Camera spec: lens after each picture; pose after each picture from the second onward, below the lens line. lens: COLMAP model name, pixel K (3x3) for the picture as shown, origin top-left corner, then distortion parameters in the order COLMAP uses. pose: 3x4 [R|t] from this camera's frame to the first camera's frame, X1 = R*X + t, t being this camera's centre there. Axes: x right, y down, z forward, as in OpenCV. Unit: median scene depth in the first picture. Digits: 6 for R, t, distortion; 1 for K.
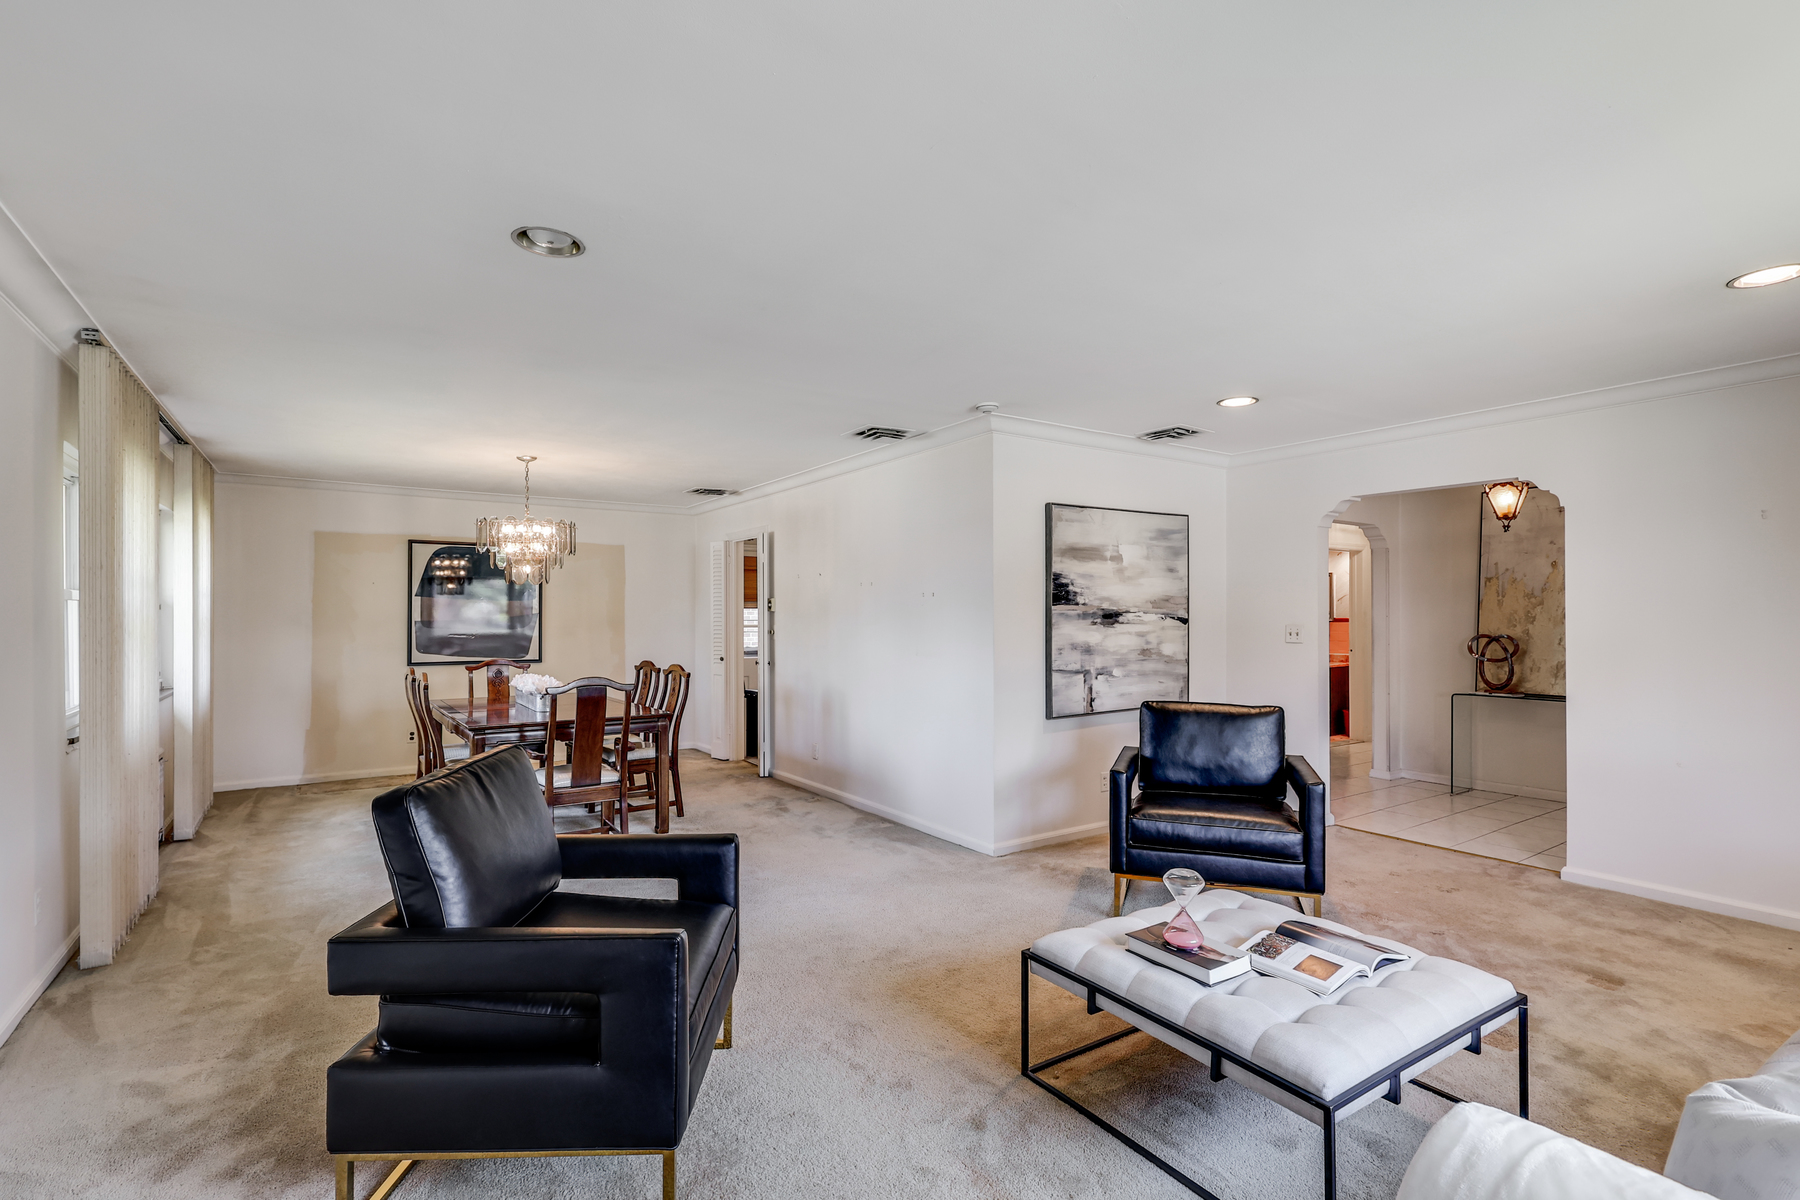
lens RADIAL K [[851.1, 0, 897.9], [0, 851.1, 607.2], [0, 0, 1]] dist [0.004330, -0.000095]
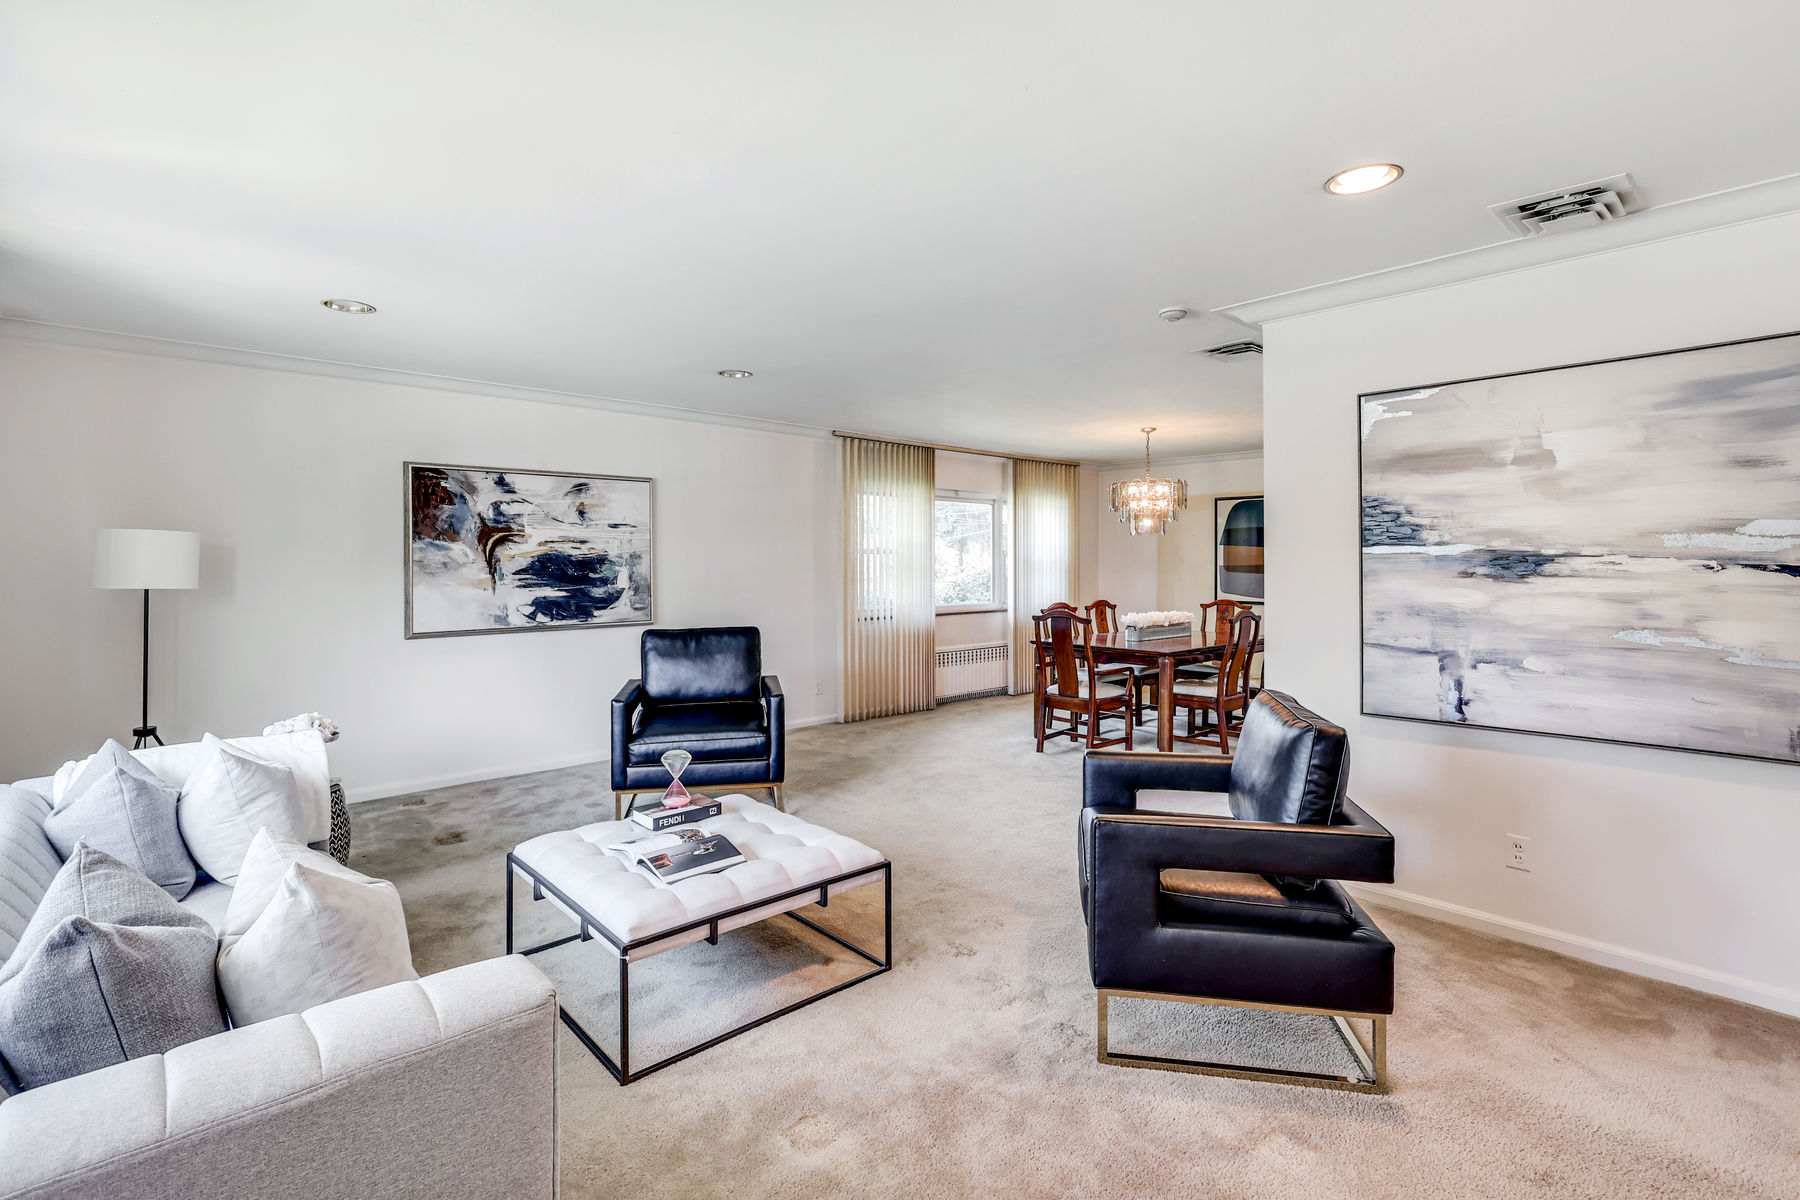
lens RADIAL K [[851.1, 0, 895.6], [0, 851.1, 561.2], [0, 0, 1]] dist [0.004330, -0.000095]
pose [[0.144155, 0.000134, -0.989555, 0.752850], [0.012502, 0.999920, 0.001956, 0.003157], [0.989476, -0.012654, 0.144141, 0.508658]]
